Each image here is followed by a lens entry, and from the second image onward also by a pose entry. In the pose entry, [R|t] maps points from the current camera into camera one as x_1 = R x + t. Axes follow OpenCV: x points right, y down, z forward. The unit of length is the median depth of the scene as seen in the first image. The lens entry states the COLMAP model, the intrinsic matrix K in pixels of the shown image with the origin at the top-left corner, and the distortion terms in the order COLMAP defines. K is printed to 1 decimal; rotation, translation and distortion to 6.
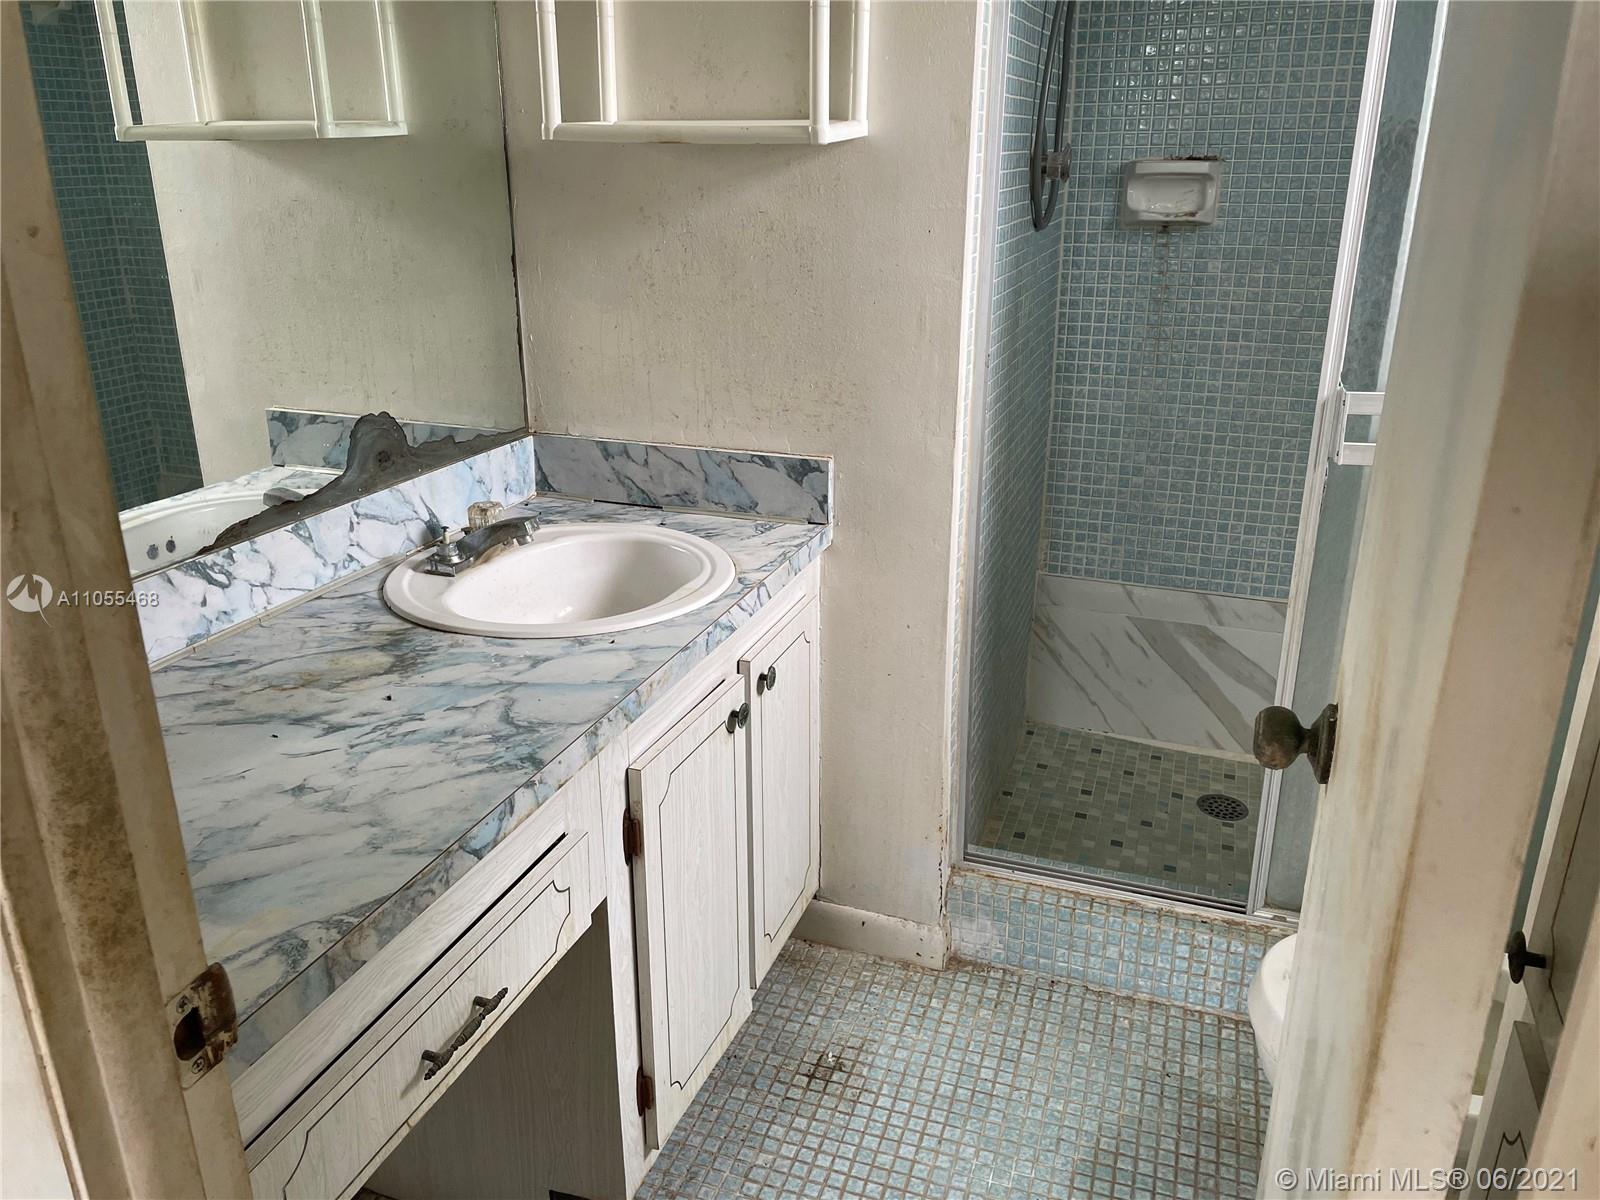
lens RADIAL K [[1213.9, 0, 789.6], [0, 1213.9, 597.3], [0, 0, 1]] dist [0.063917, -0.000461]
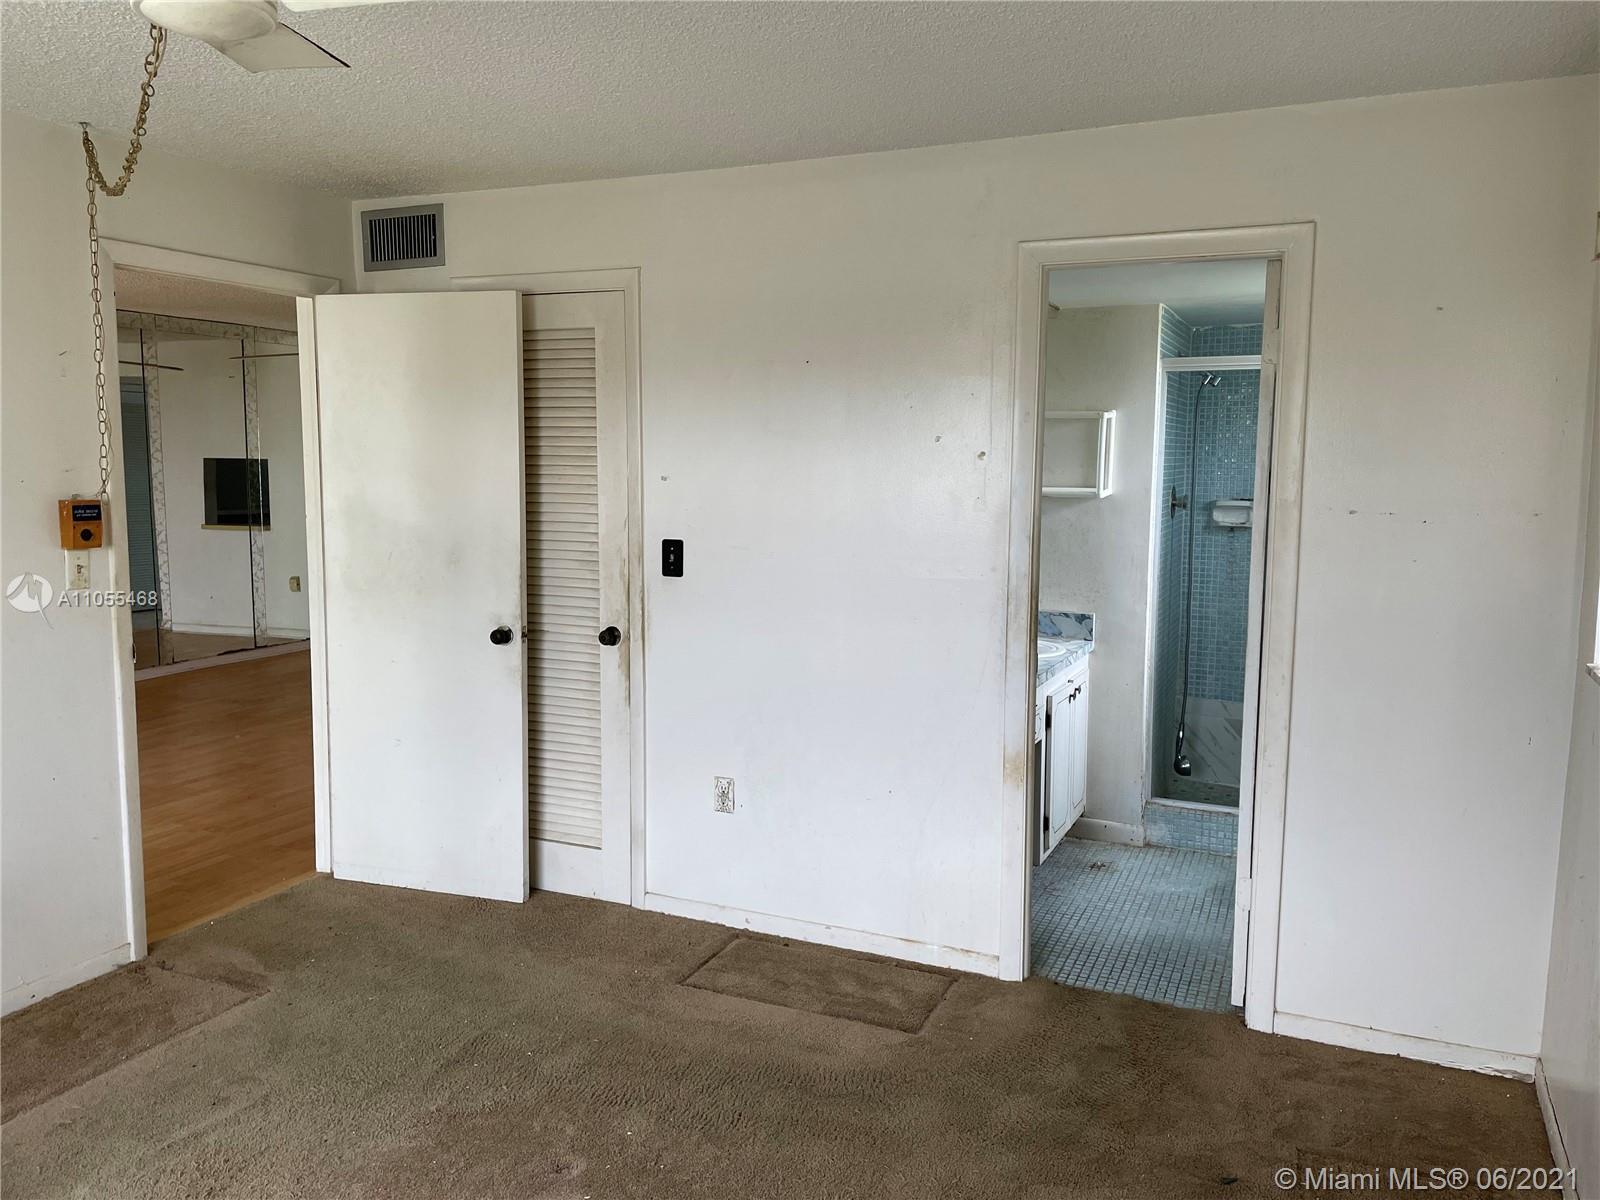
lens RADIAL K [[1213.9, 0, 808.9], [0, 1213.9, 595.1], [0, 0, 1]] dist [0.063917, -0.000461]
pose [[0.997463, 0.019536, -0.068449, -0.334861], [-0.035322, 0.970701, -0.237681, 0.408608], [0.061800, 0.239495, 0.968929, -1.289665]]
